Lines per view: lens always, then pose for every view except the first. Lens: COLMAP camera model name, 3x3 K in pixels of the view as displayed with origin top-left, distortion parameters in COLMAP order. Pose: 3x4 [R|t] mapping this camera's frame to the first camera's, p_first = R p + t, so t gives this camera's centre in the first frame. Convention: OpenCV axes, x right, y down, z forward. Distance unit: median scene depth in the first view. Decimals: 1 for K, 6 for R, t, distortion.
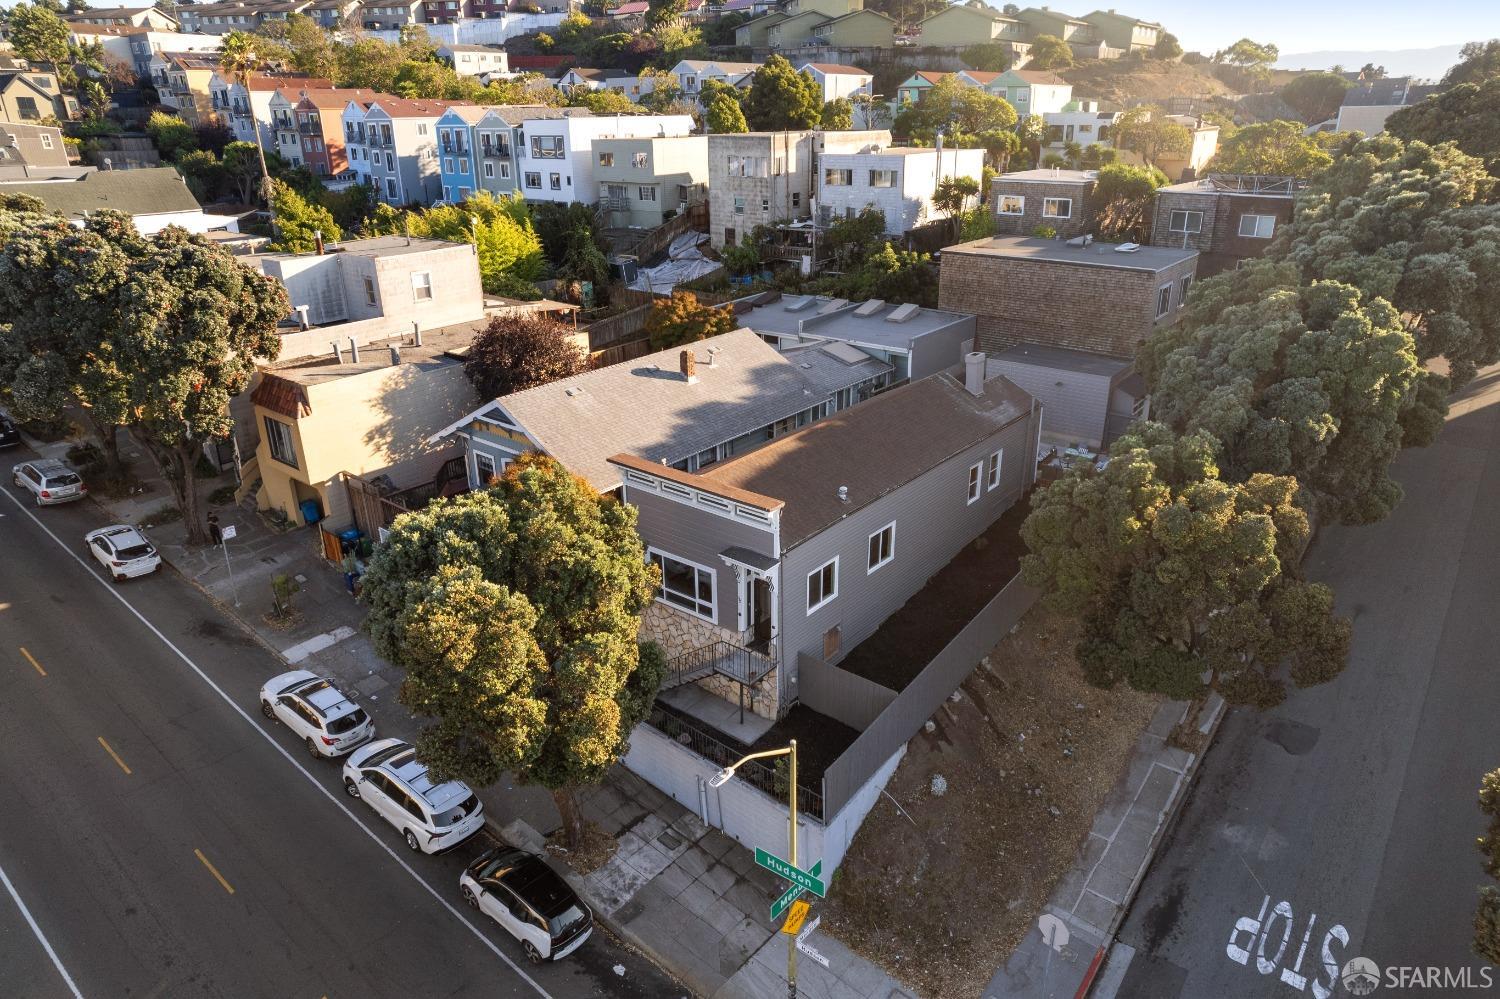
lens RADIAL K [[946.5, 0, 750.0], [0, 946.5, 499.5], [0, 0, 1]] dist [-0.046238, 0.001412]
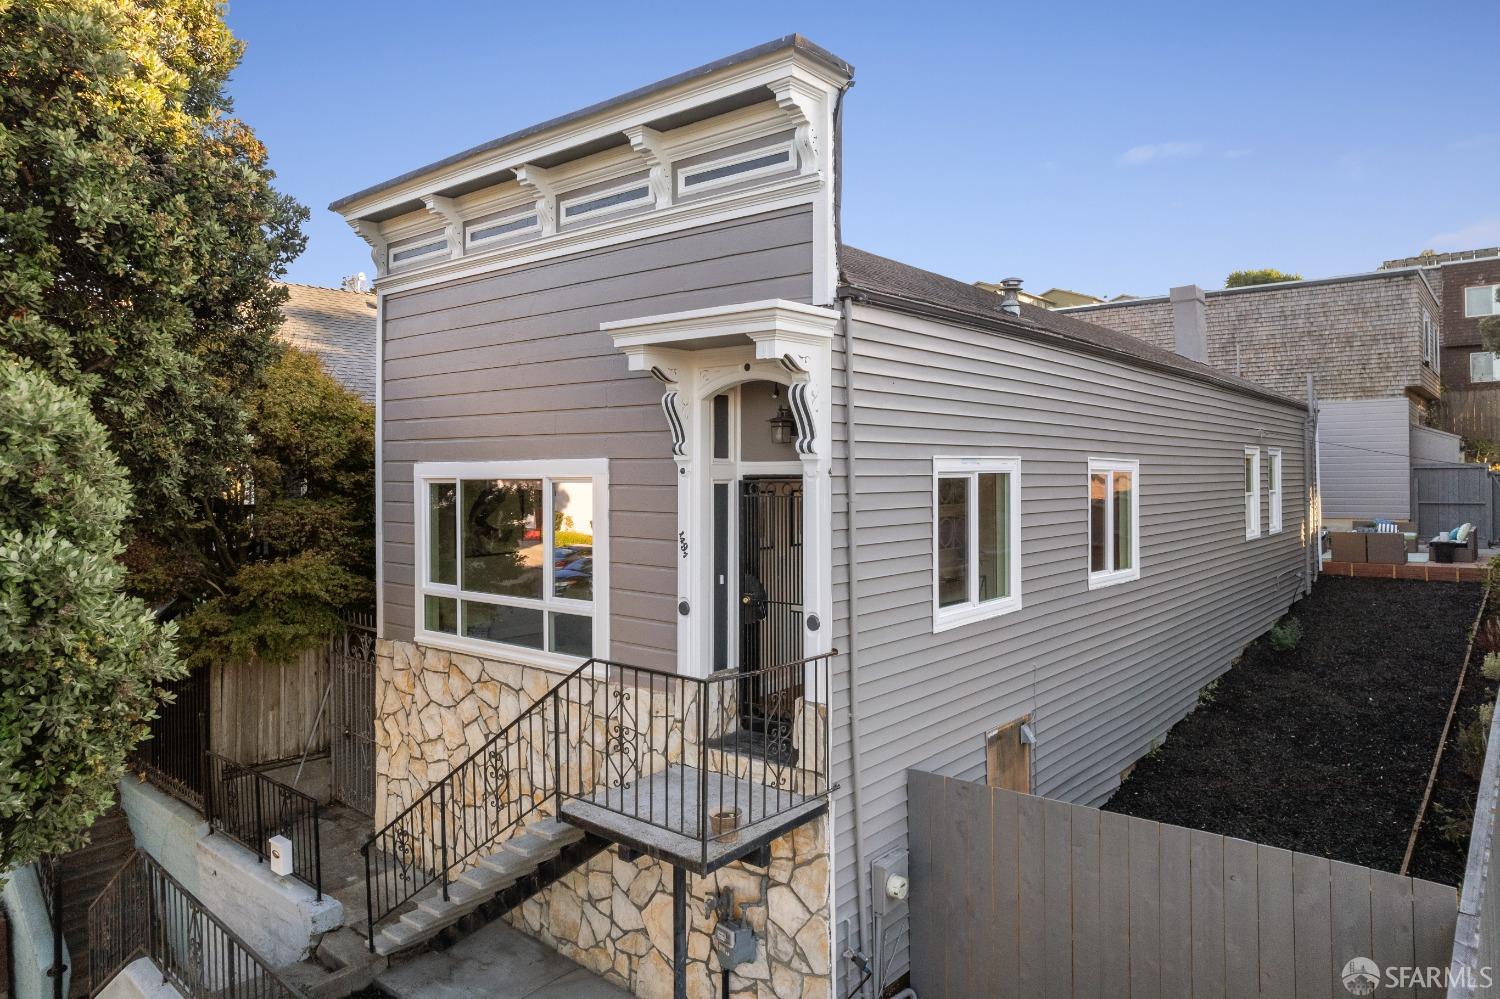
lens RADIAL K [[972.2, 0, 750.3], [0, 972.2, 469.2], [0, 0, 1]] dist [-0.046586, 0.000203]
pose [[0.999837, 0.004303, -0.017560, 0.012404], [-0.010802, 0.921027, -0.389348, 0.190622], [0.014498, 0.389474, 0.920923, 0.733481]]
